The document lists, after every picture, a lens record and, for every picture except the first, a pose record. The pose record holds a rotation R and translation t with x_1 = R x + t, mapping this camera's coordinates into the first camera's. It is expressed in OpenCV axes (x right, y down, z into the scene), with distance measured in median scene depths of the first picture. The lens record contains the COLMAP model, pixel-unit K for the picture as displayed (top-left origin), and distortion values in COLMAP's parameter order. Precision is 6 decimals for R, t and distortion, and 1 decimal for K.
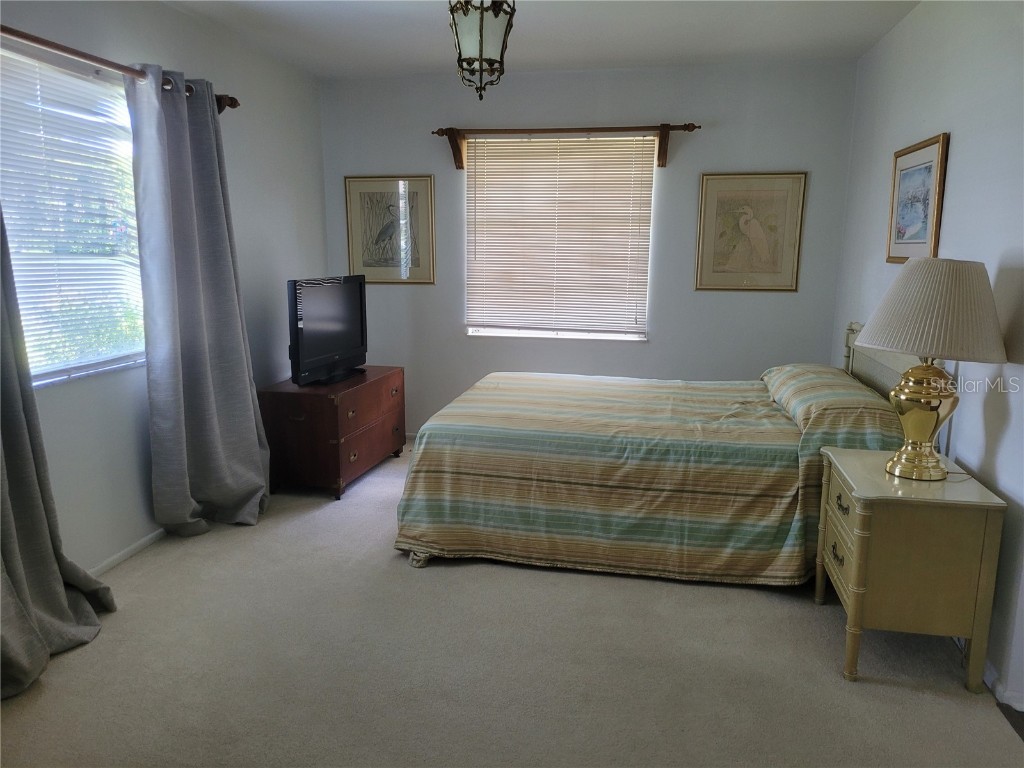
lens RADIAL K [[780.5, 0, 509.0], [0, 780.5, 384.3], [0, 0, 1]] dist [0.036331, -0.004059]
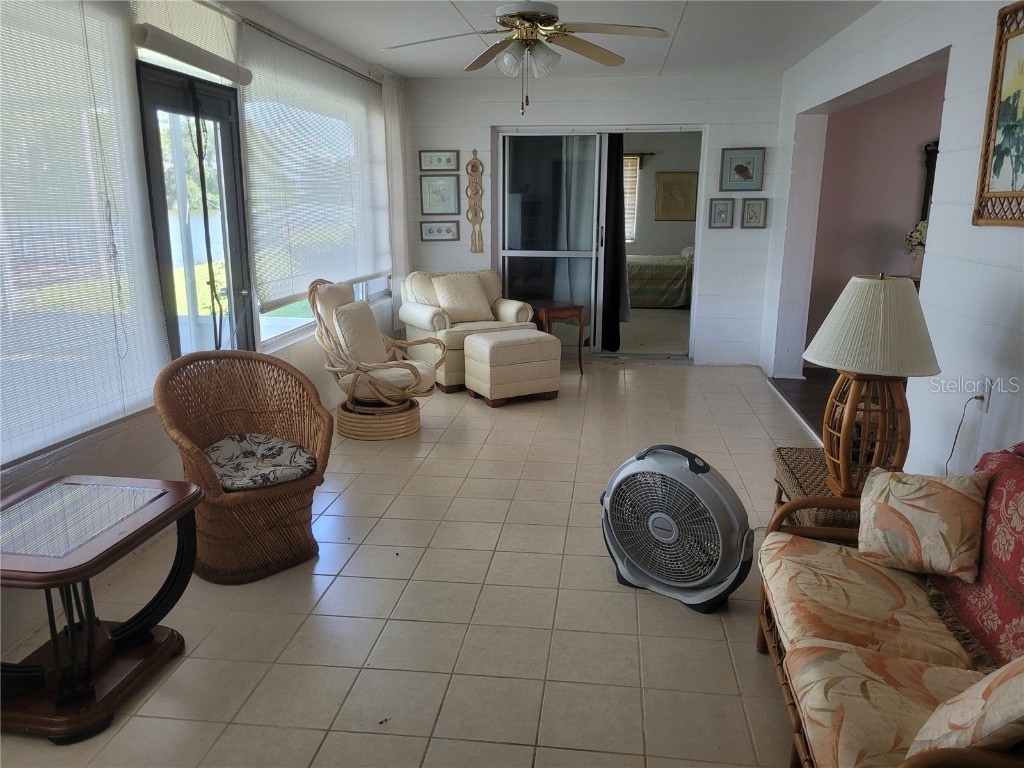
lens RADIAL K [[780.5, 0, 509.0], [0, 780.5, 384.3], [0, 0, 1]] dist [0.036331, -0.004059]
pose [[0.998592, -0.018057, 0.049872, -0.358710], [0.015410, 0.998478, 0.052952, 0.261636], [-0.050752, -0.052109, 0.997351, -1.489053]]
